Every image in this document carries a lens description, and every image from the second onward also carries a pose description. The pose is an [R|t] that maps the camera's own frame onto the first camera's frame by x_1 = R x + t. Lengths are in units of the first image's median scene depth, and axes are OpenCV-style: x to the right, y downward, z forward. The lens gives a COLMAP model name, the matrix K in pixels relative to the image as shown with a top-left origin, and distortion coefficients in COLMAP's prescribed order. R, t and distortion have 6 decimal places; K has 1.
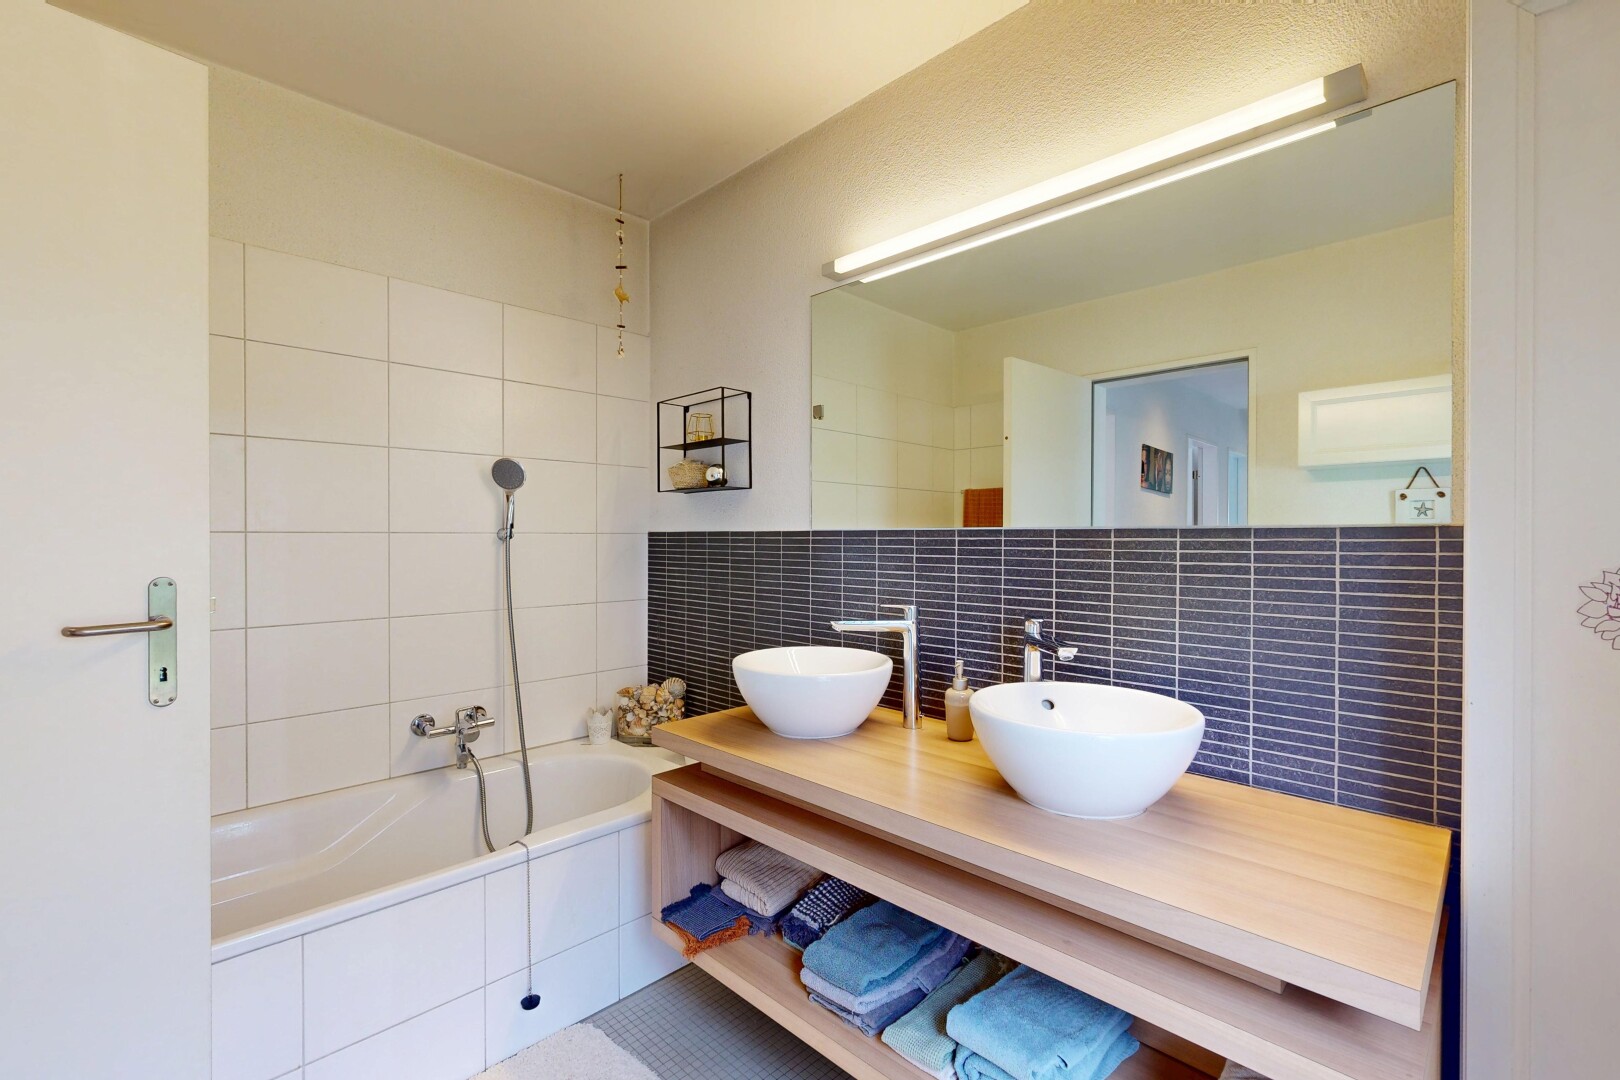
lens RADIAL K [[710.3, 0, 811.3], [0, 710.3, 539.6], [0, 0, 1]] dist [0.000565, 0.000063]
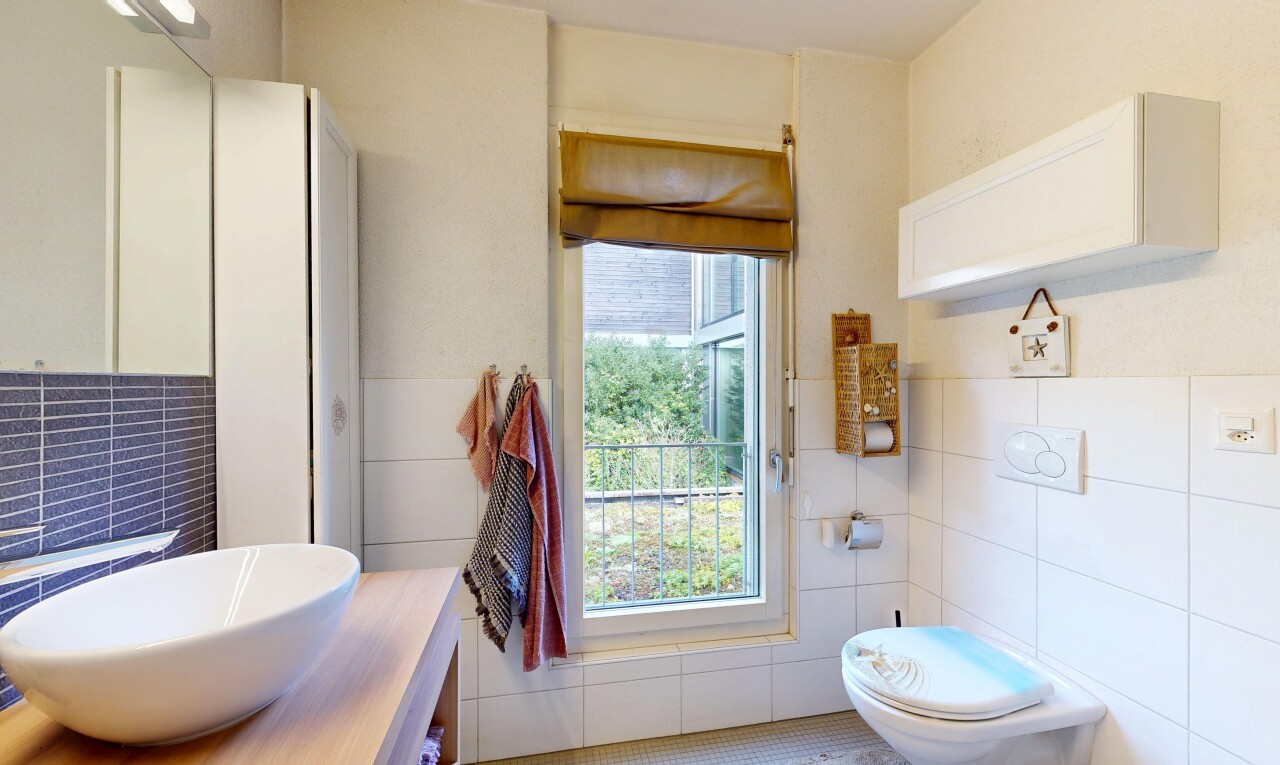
lens RADIAL K [[510.6, 0, 640.6], [0, 510.6, 384.8], [0, 0, 1]] dist [-0.001468, -0.000068]
pose [[-0.831320, -0.003153, 0.555786, -0.362616], [-0.000616, 0.999989, 0.004751, -0.007249], [-0.555794, 0.003607, -0.831312, 1.175165]]
